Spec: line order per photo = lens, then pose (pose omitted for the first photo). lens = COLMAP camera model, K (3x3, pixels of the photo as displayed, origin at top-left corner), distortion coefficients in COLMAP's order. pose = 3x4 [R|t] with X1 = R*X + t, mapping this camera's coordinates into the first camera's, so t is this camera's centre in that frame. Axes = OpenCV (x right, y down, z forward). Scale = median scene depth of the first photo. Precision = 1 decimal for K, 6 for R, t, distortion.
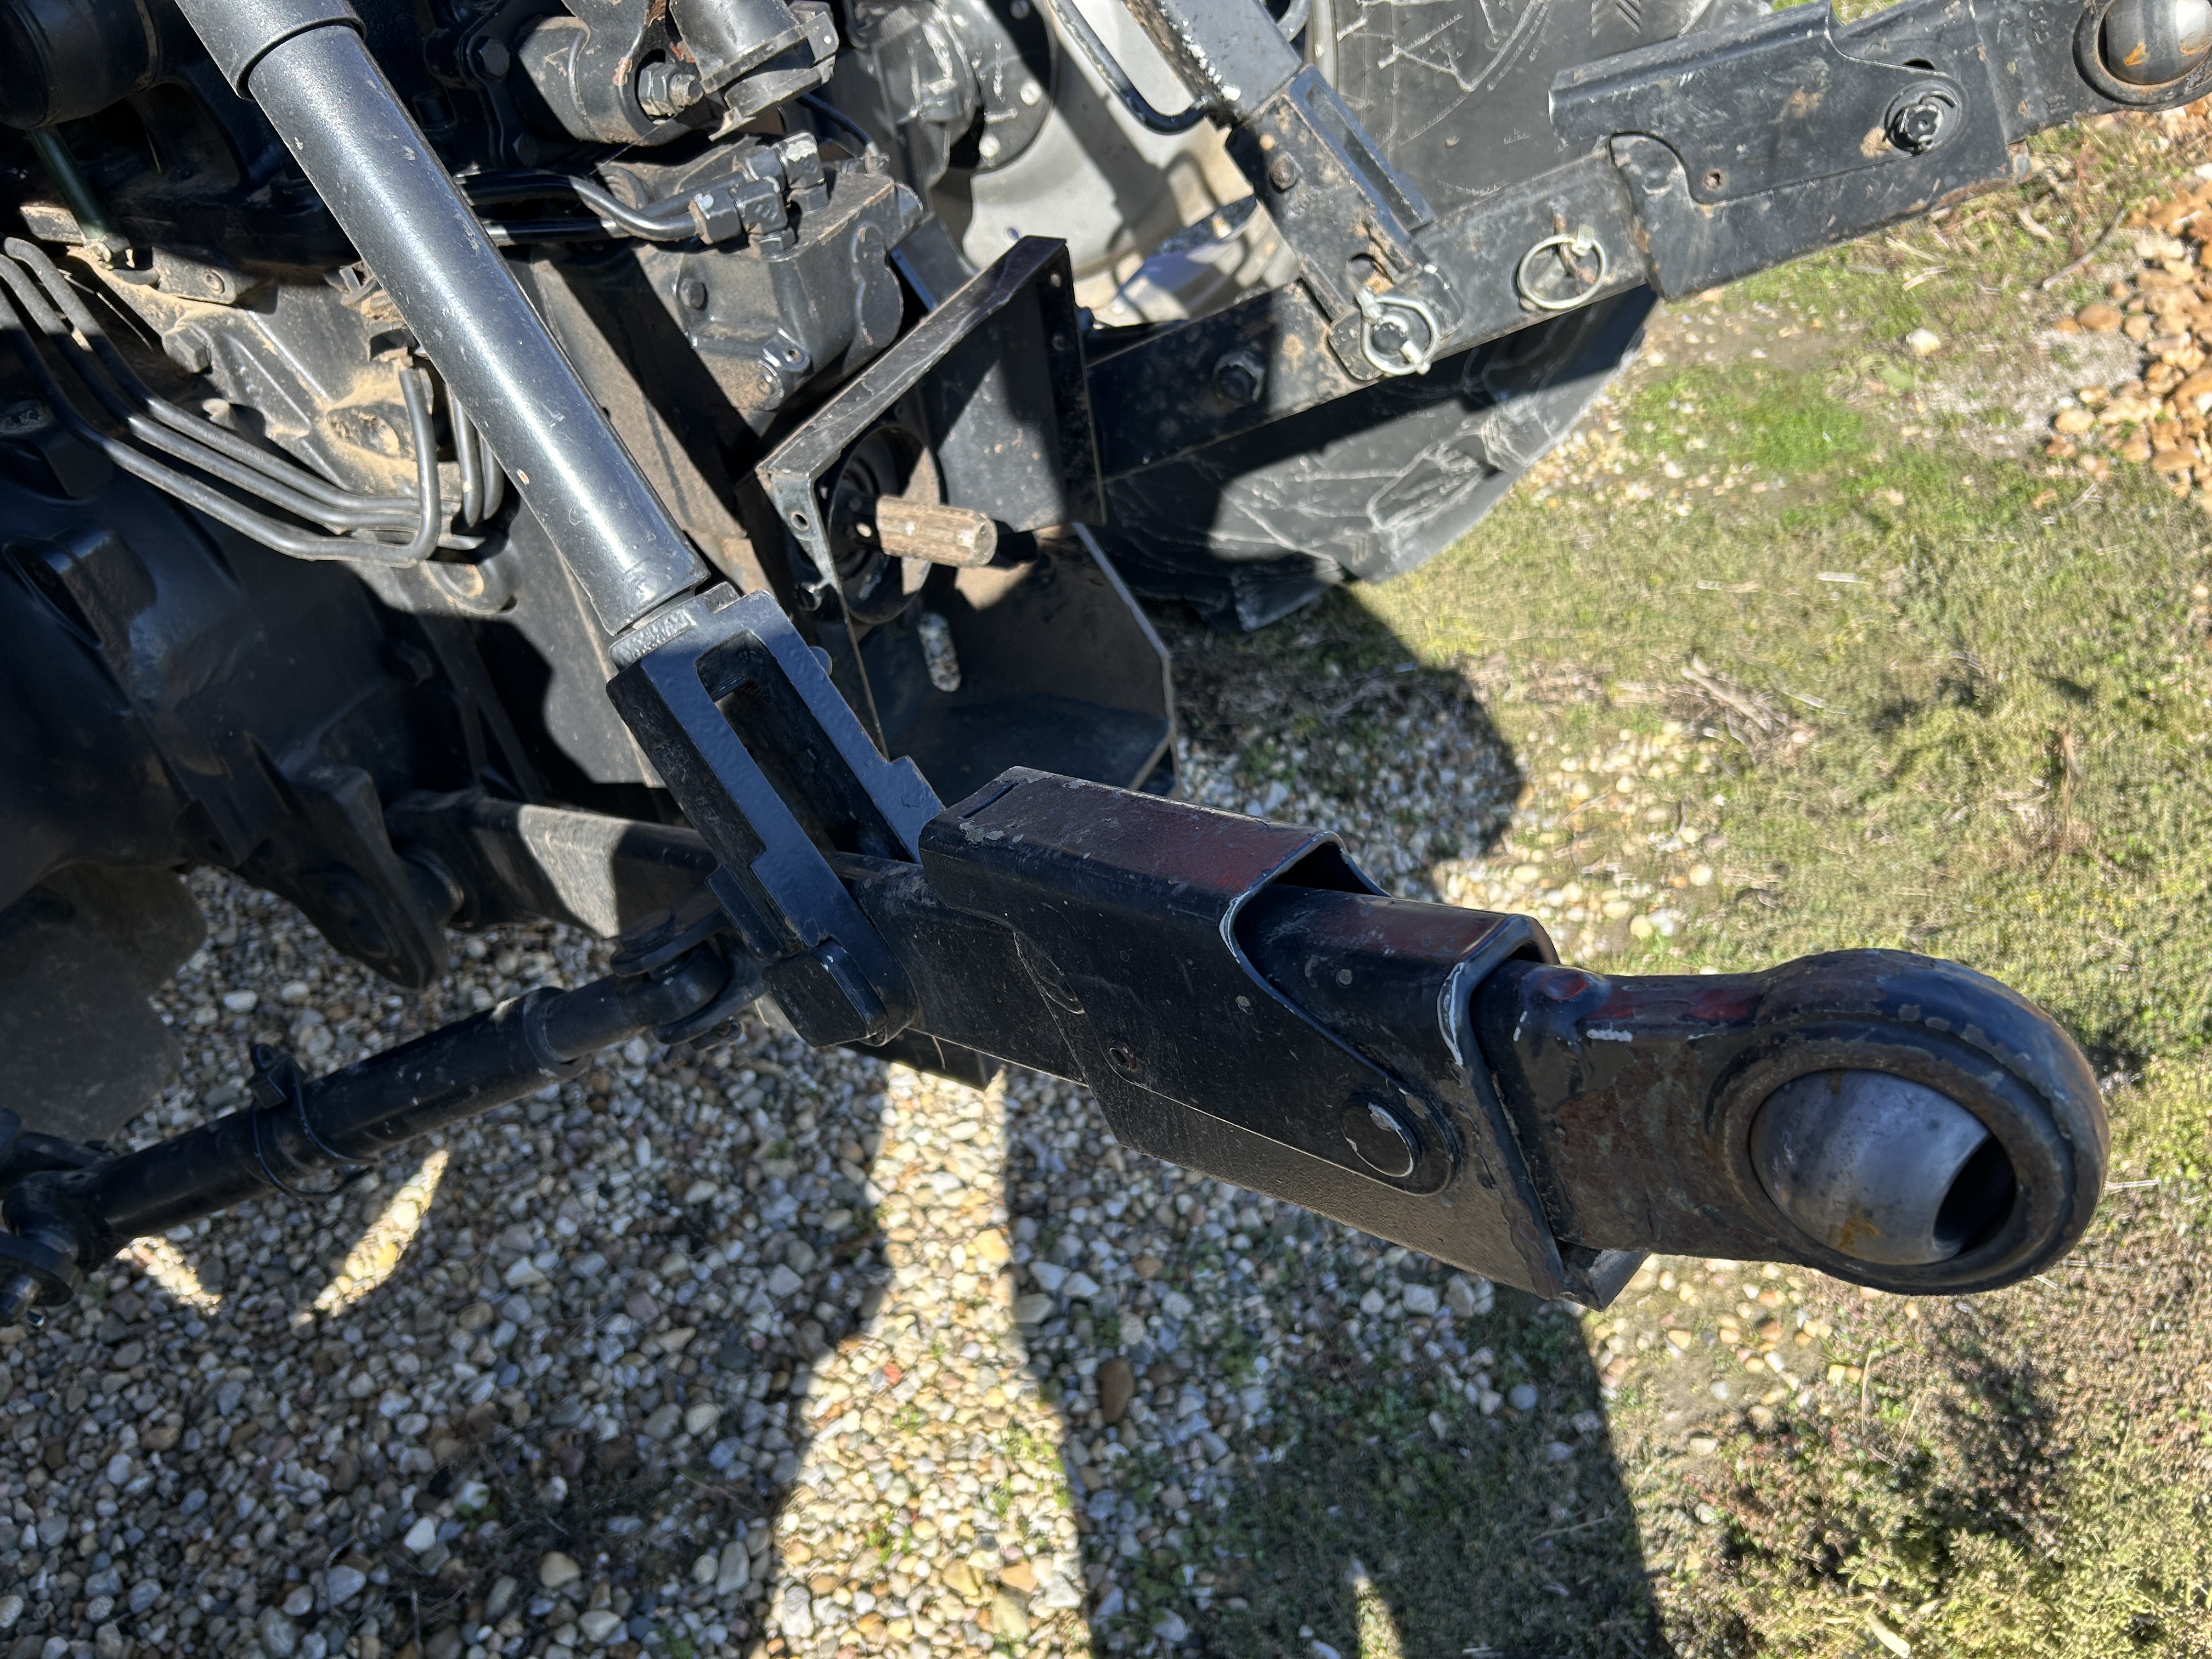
lens RADIAL K [[1677.1, 0, 1100.2], [0, 1677.1, 830.8], [0, 0, 1]] dist [0.032404, -0.038171]
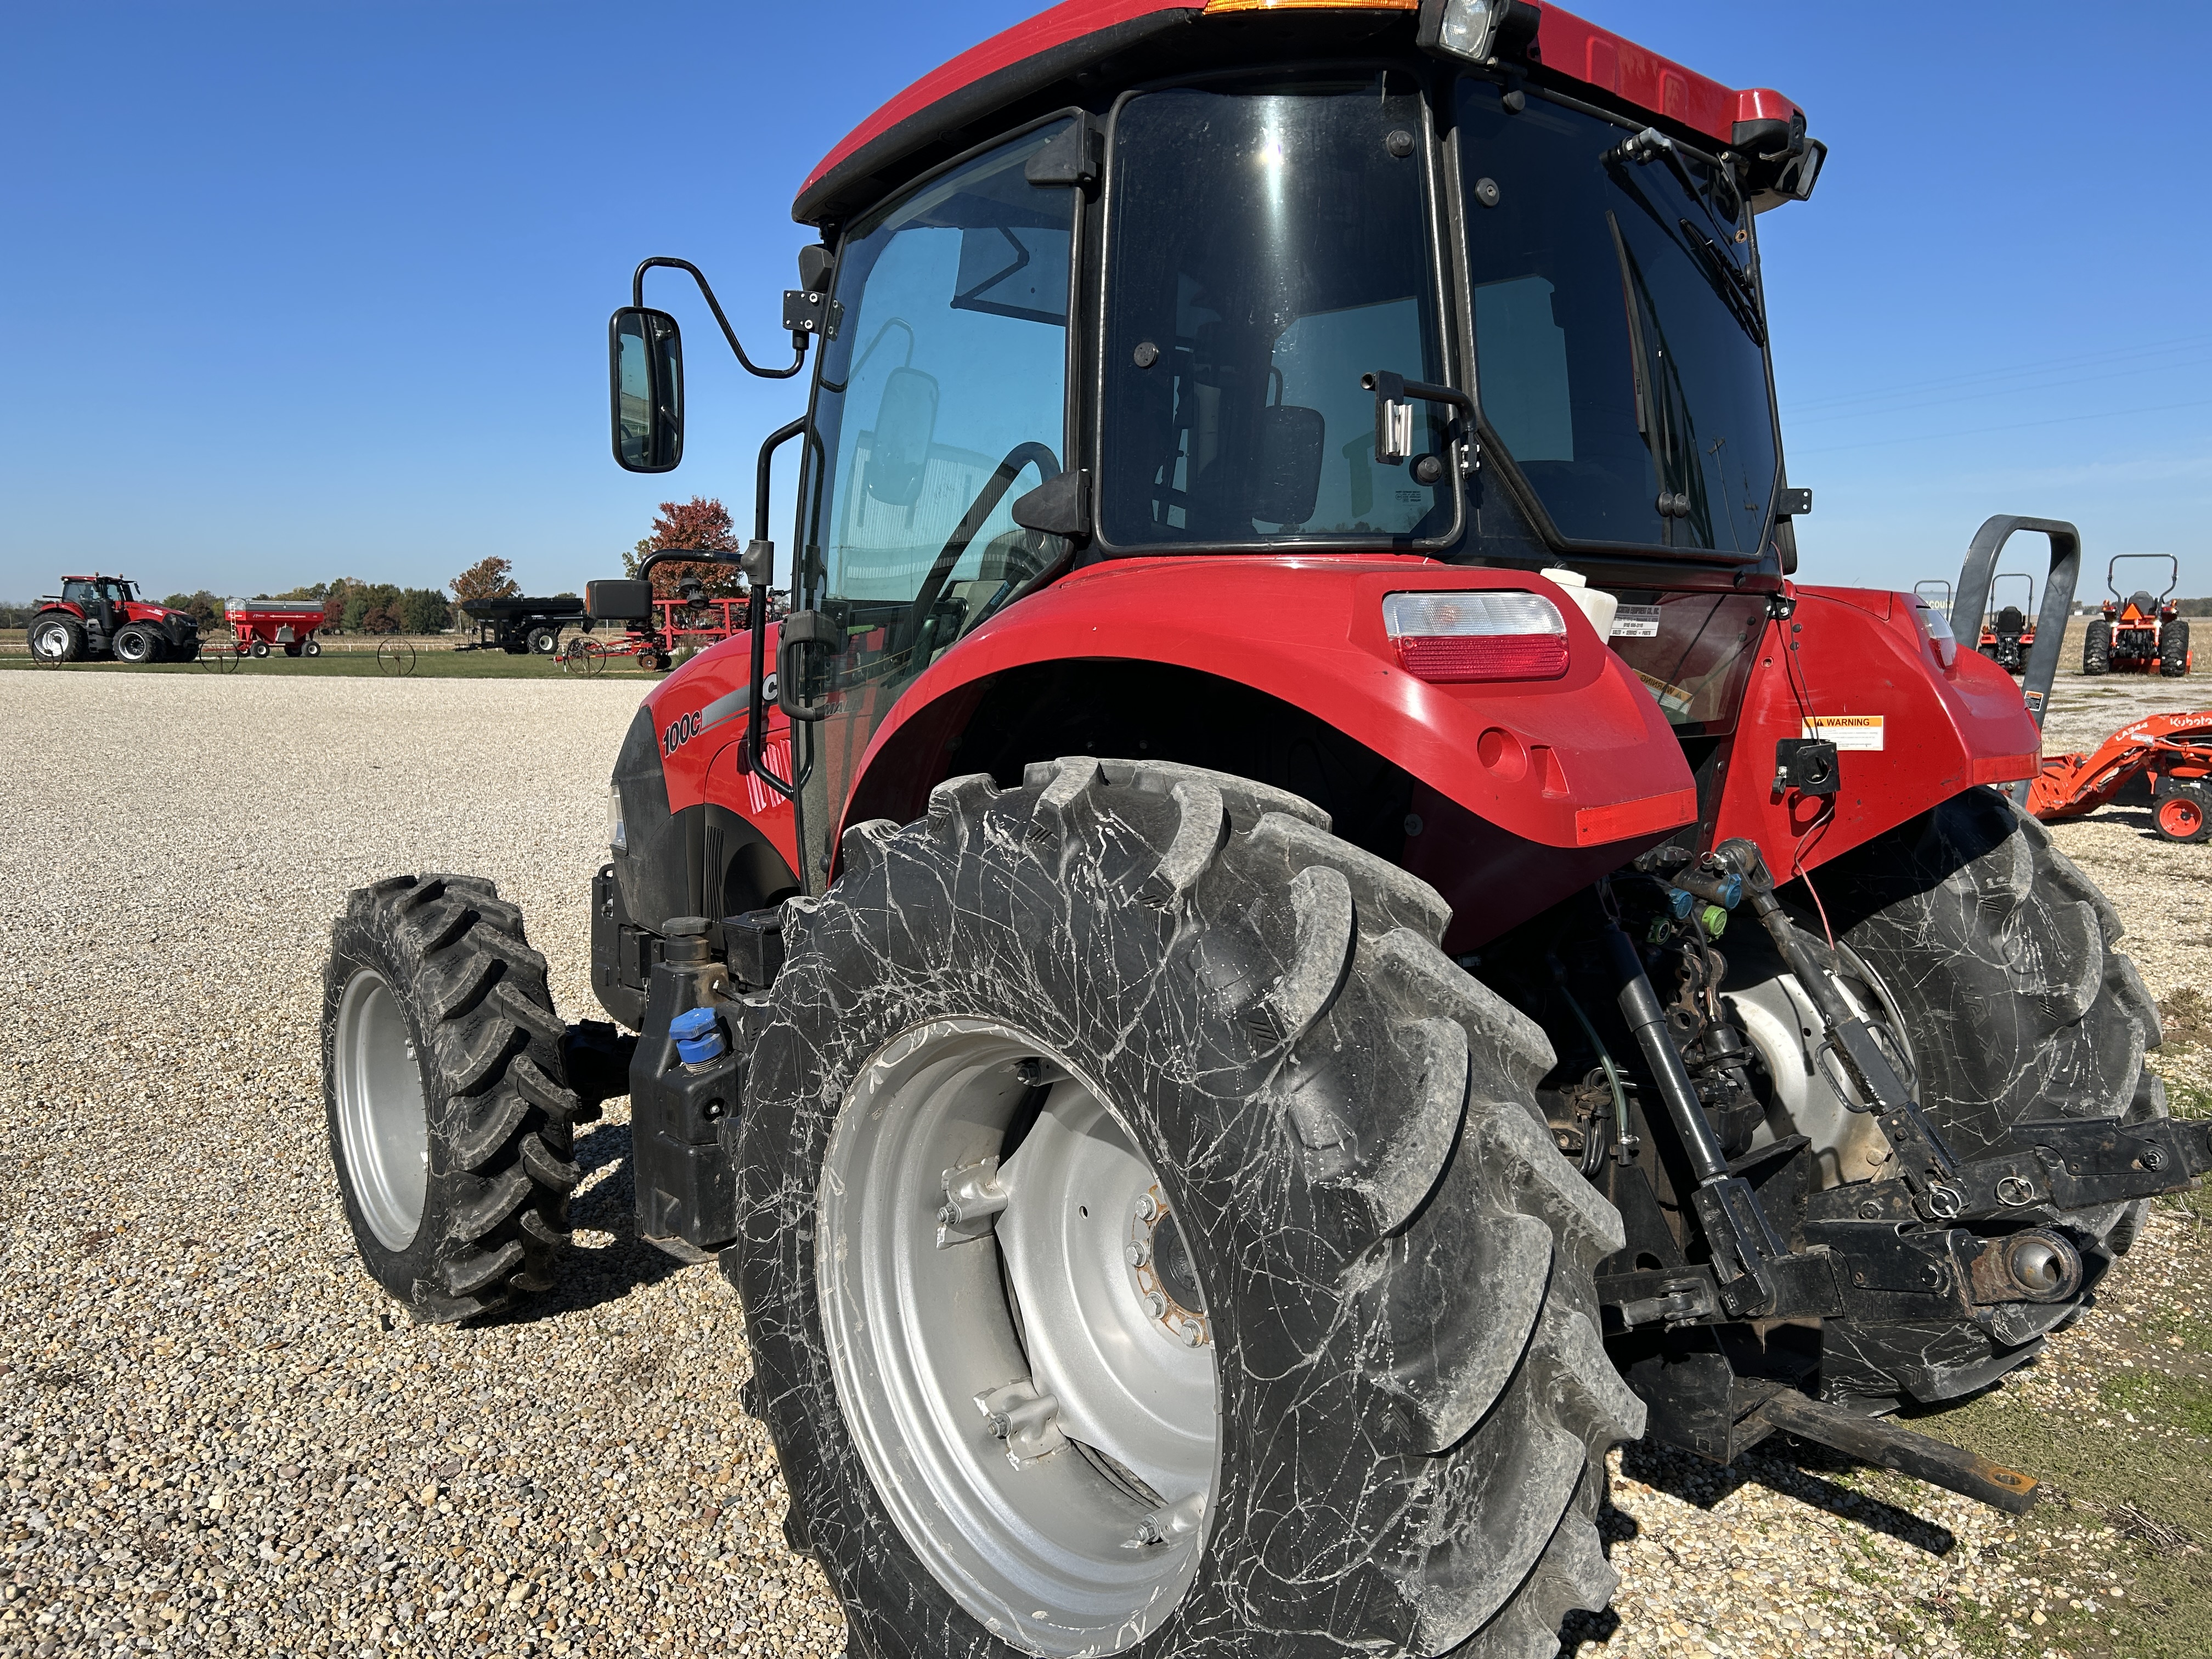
lens RADIAL K [[1677.1, 0, 1093.2], [0, 1677.1, 827.8], [0, 0, 1]] dist [0.032404, -0.038171]
pose [[0.927902, 0.159399, -0.337031, -0.192002], [-0.321027, 0.801274, -0.504878, 0.738038], [0.189577, 0.576673, 0.794675, -1.240926]]
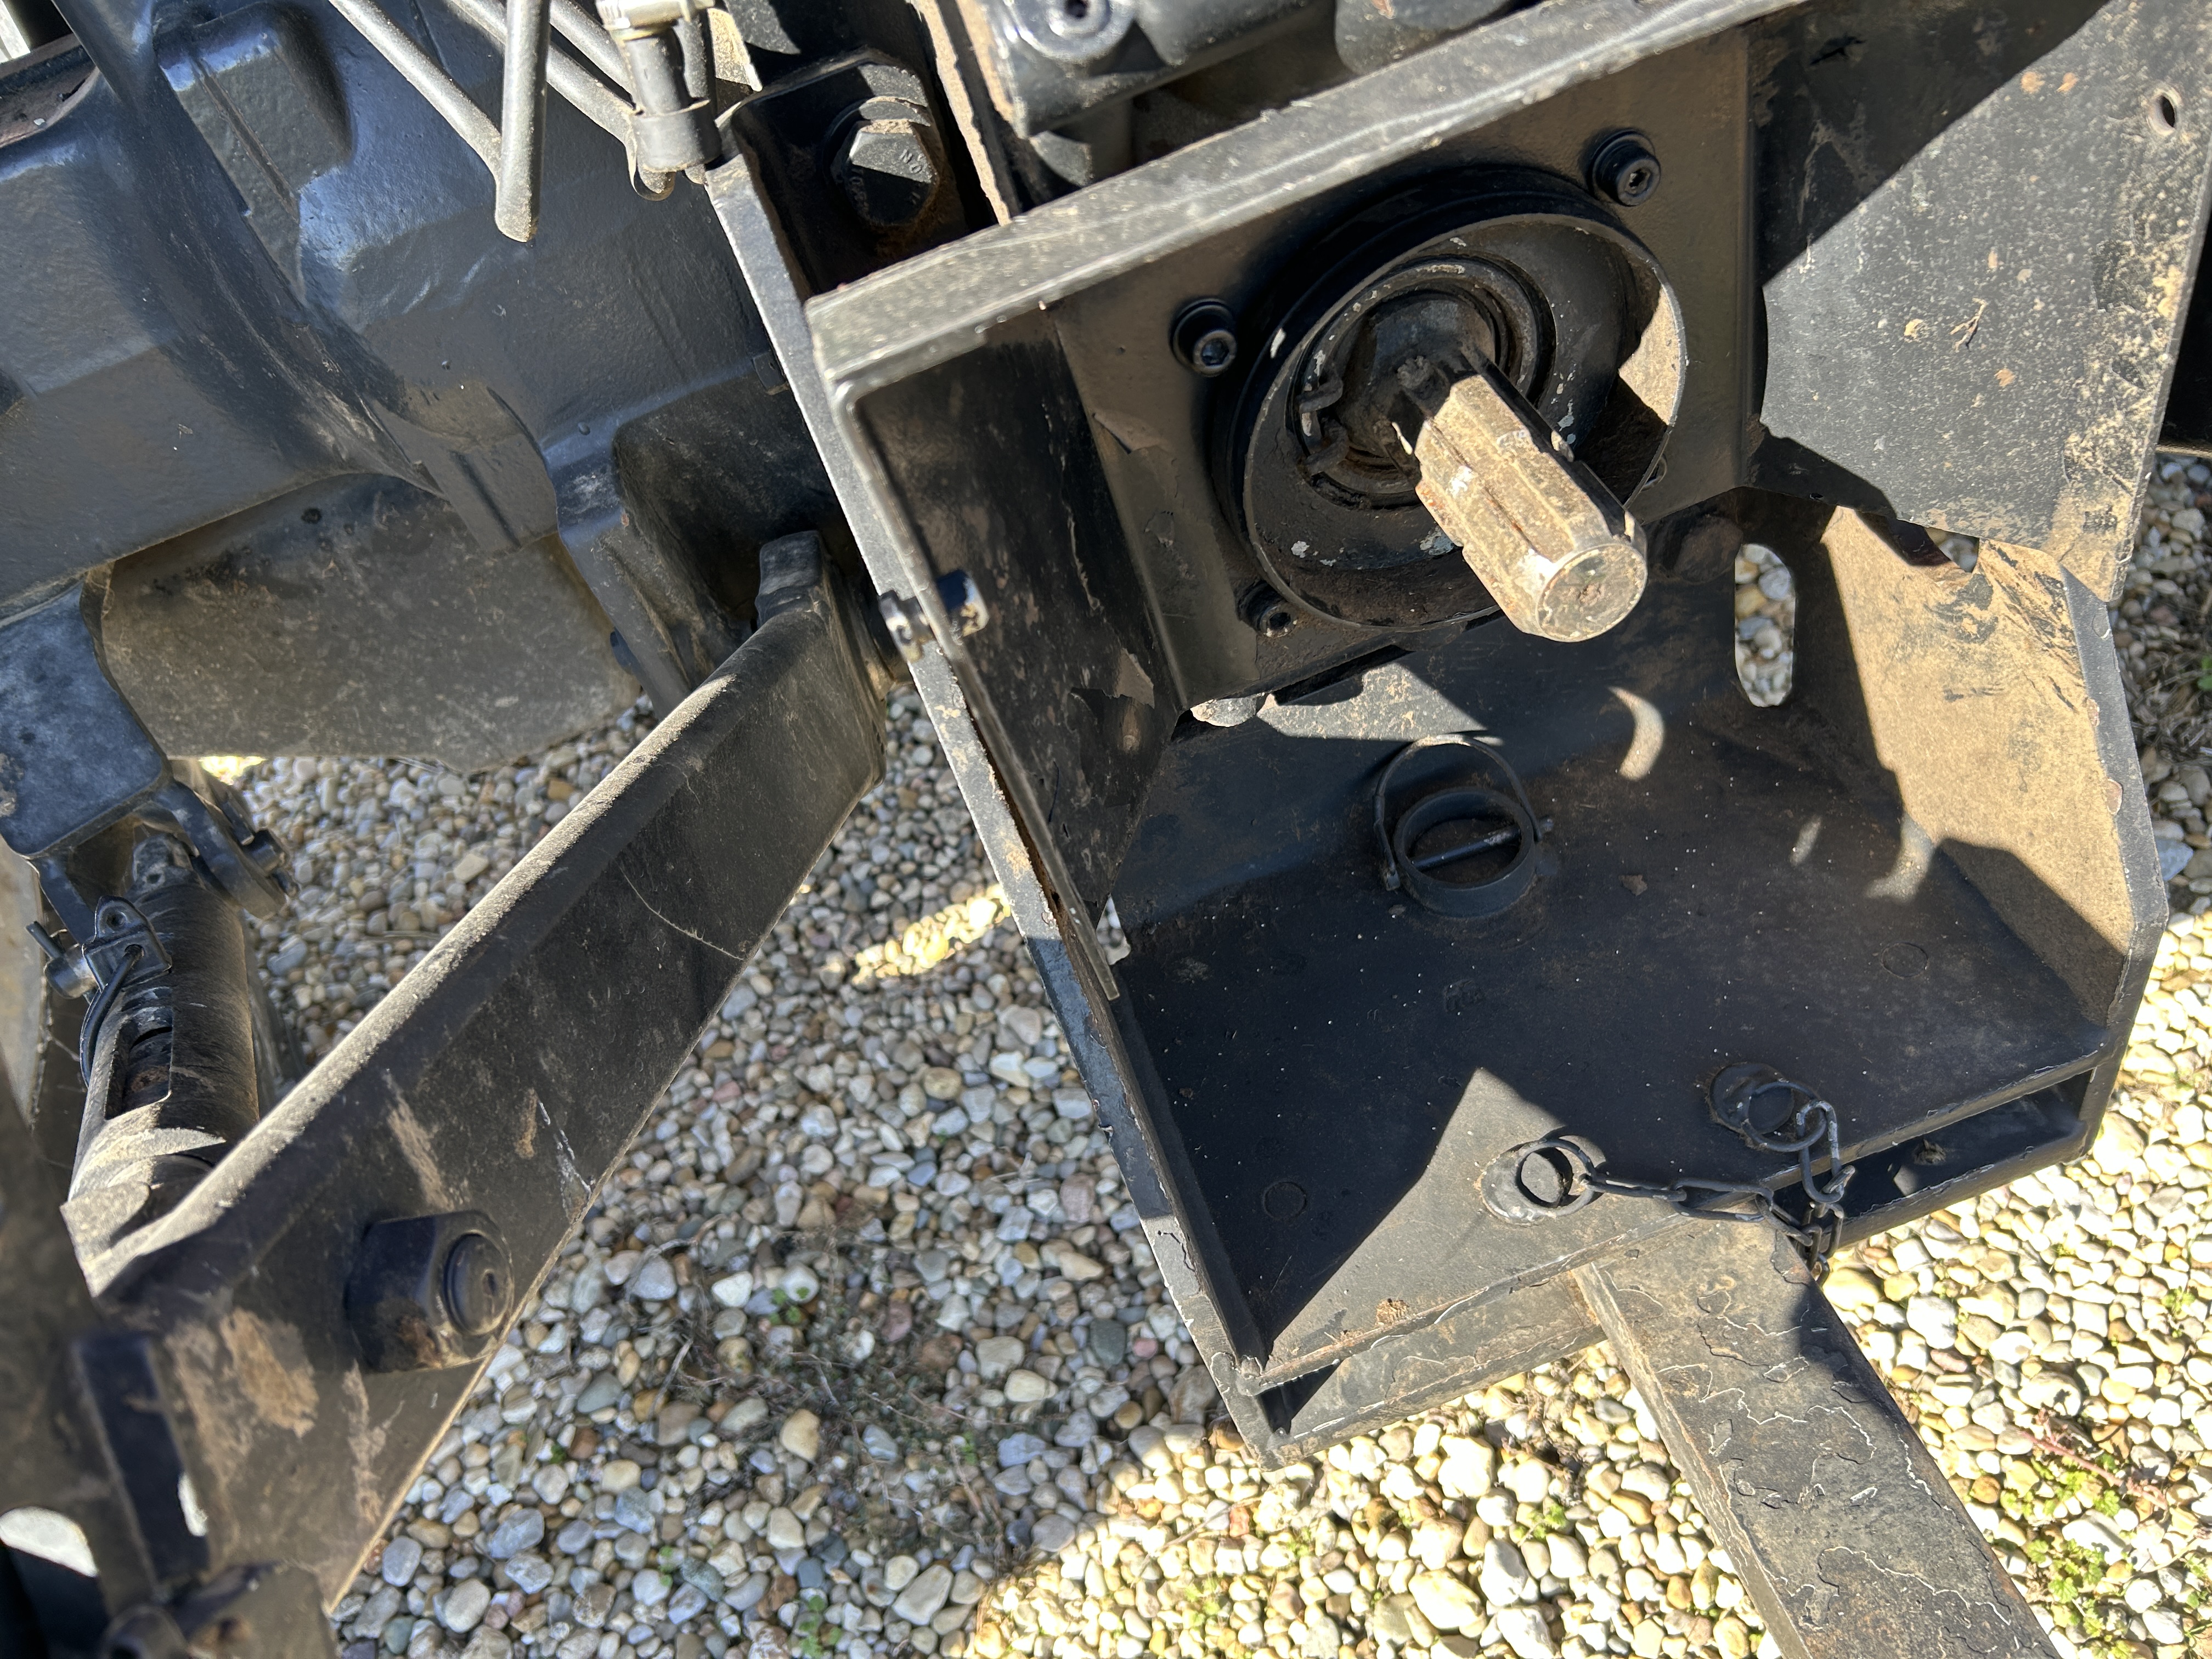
lens RADIAL K [[1677.1, 0, 1104.5], [0, 1677.1, 824.4], [0, 0, 1]] dist [0.032404, -0.038171]
pose [[0.673544, 0.505105, -0.539637, 0.070548], [-0.335096, 0.859410, 0.386167, -0.179077], [0.658824, -0.079271, 0.748109, 0.468946]]
